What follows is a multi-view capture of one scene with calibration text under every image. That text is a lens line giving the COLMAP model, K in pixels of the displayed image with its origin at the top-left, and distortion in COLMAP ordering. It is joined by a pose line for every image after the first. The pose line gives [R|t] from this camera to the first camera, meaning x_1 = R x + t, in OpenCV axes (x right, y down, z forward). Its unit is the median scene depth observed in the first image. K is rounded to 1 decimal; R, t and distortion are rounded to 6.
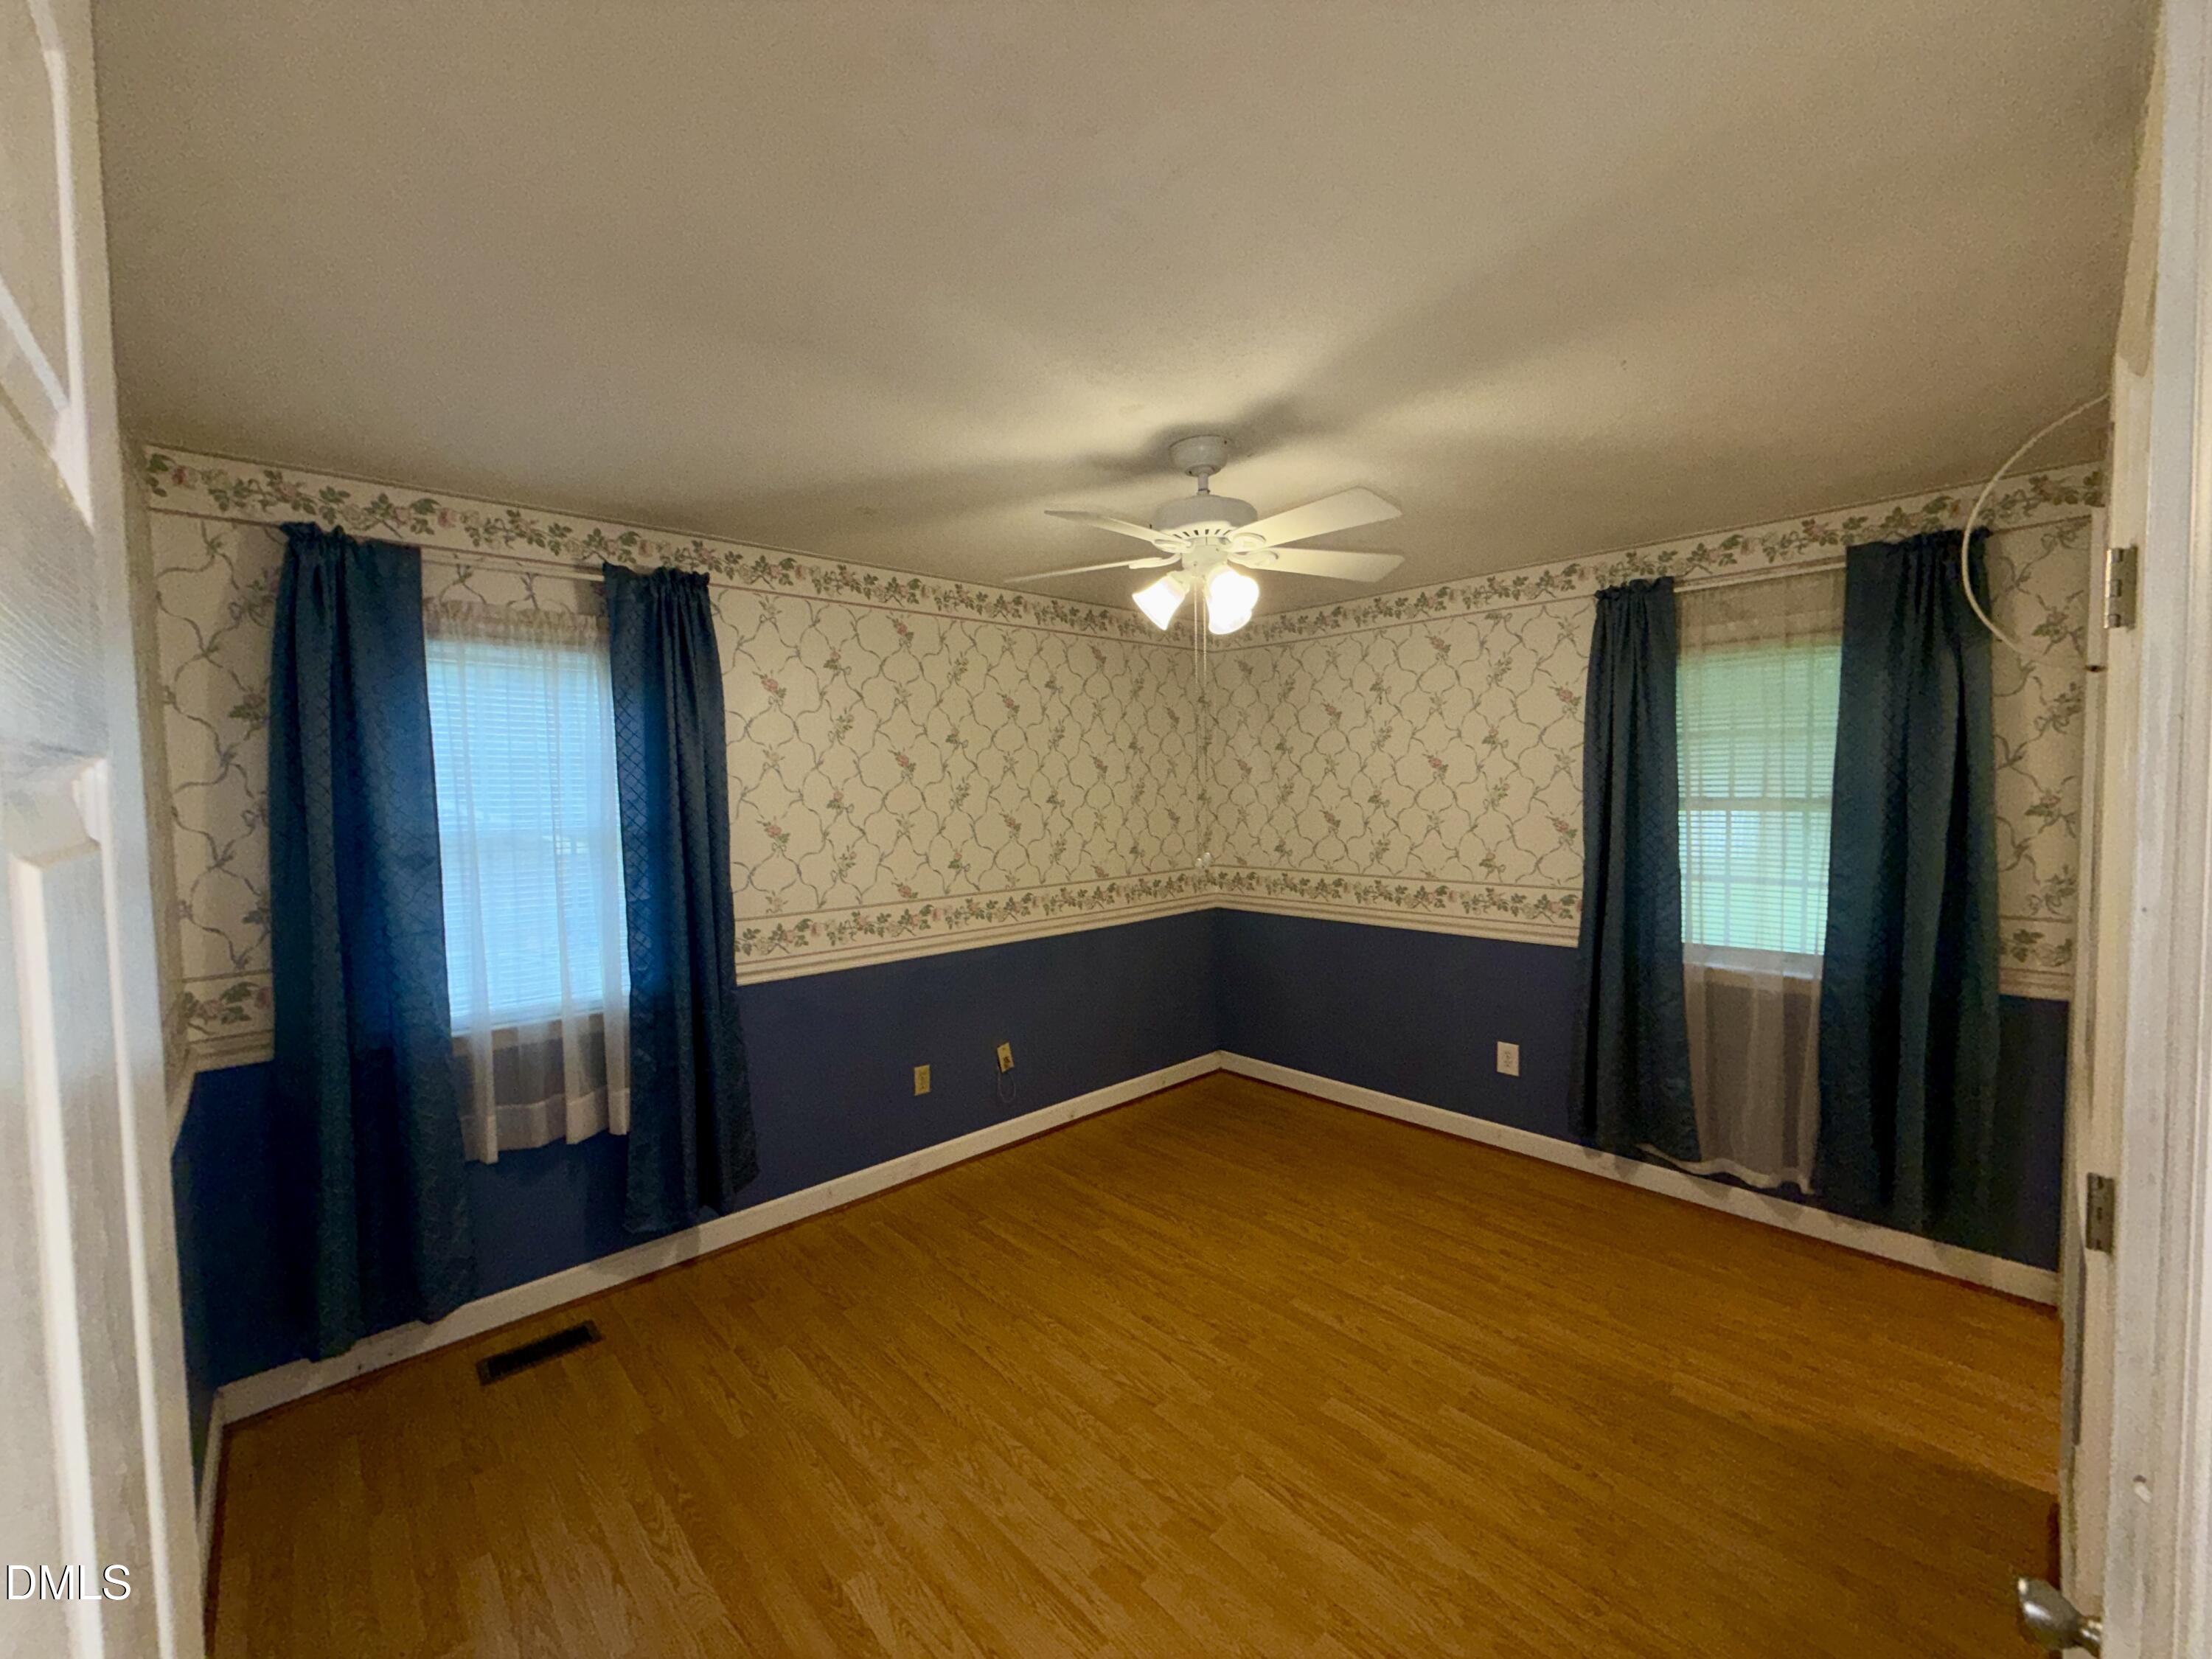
lens RADIAL K [[884.1, 0, 1103.6], [0, 884.1, 830.7], [0, 0, 1]] dist [0.001320, 0.001191]
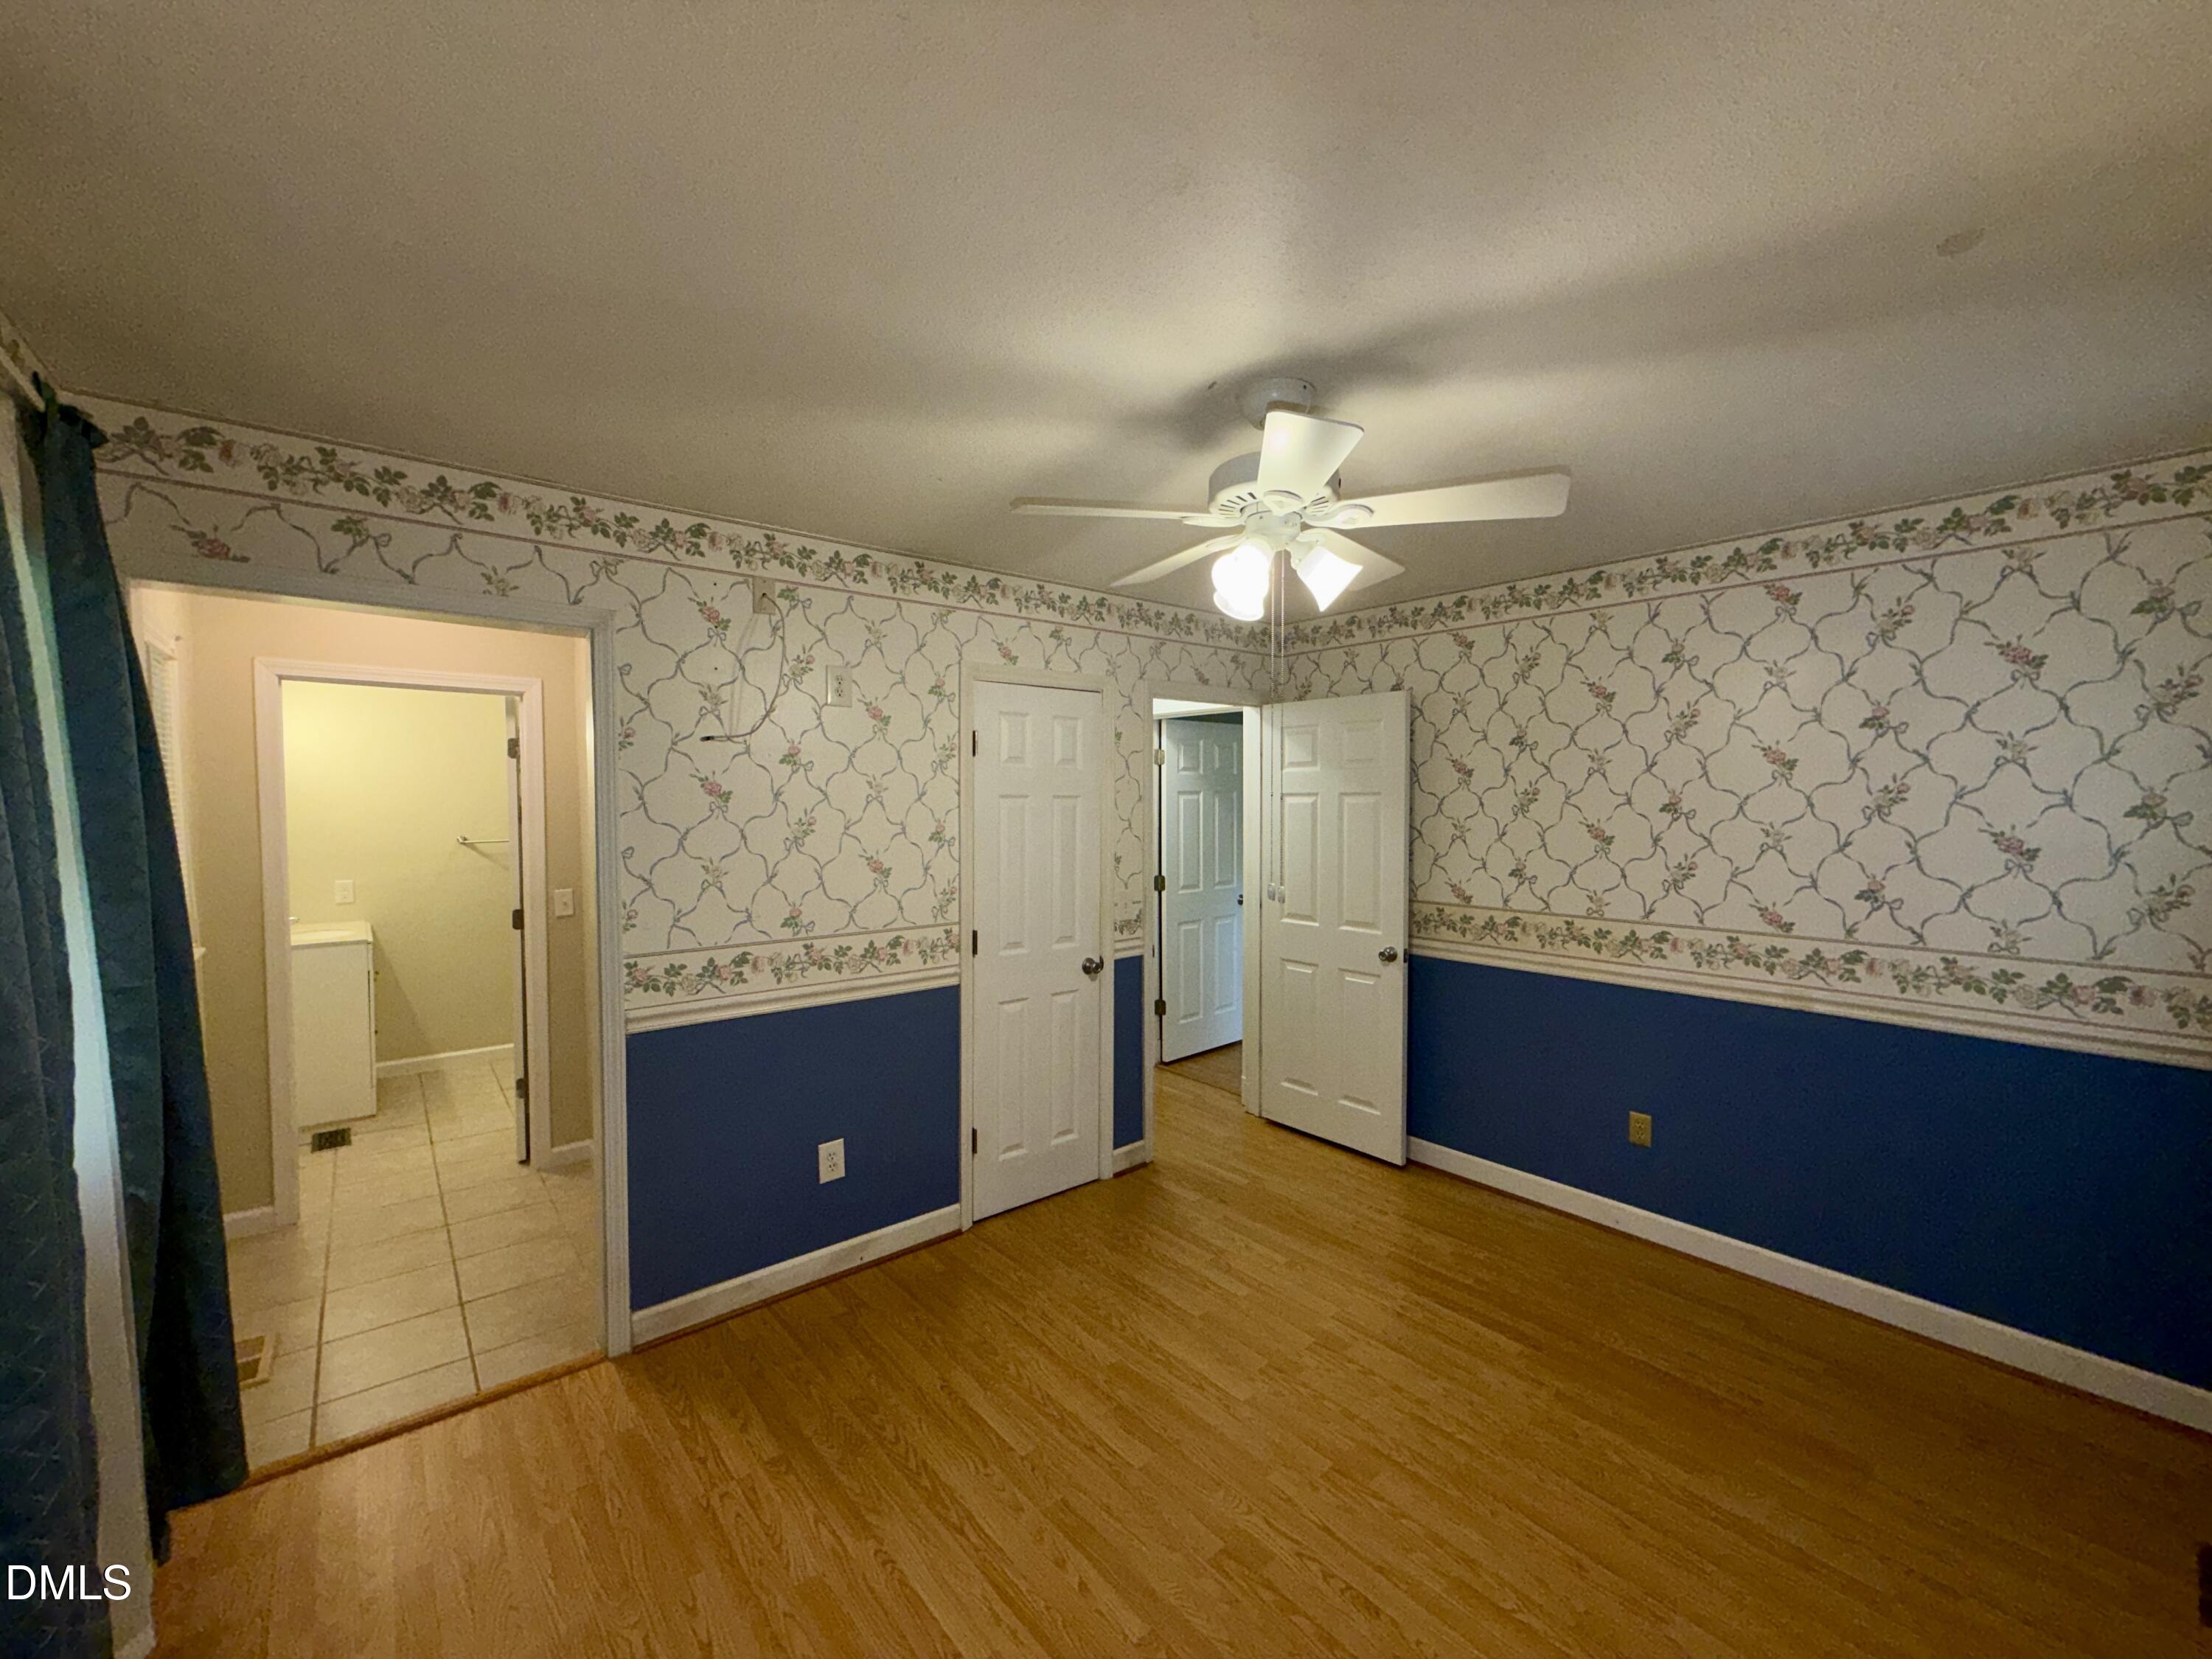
lens RADIAL K [[884.1, 0, 1088.8], [0, 884.1, 839.0], [0, 0, 1]] dist [0.001320, 0.001191]
pose [[-0.997909, 0.021139, 0.061084, 0.175021], [0.026677, 0.995465, 0.091310, -0.069093], [-0.058877, 0.092749, -0.993947, 1.359603]]
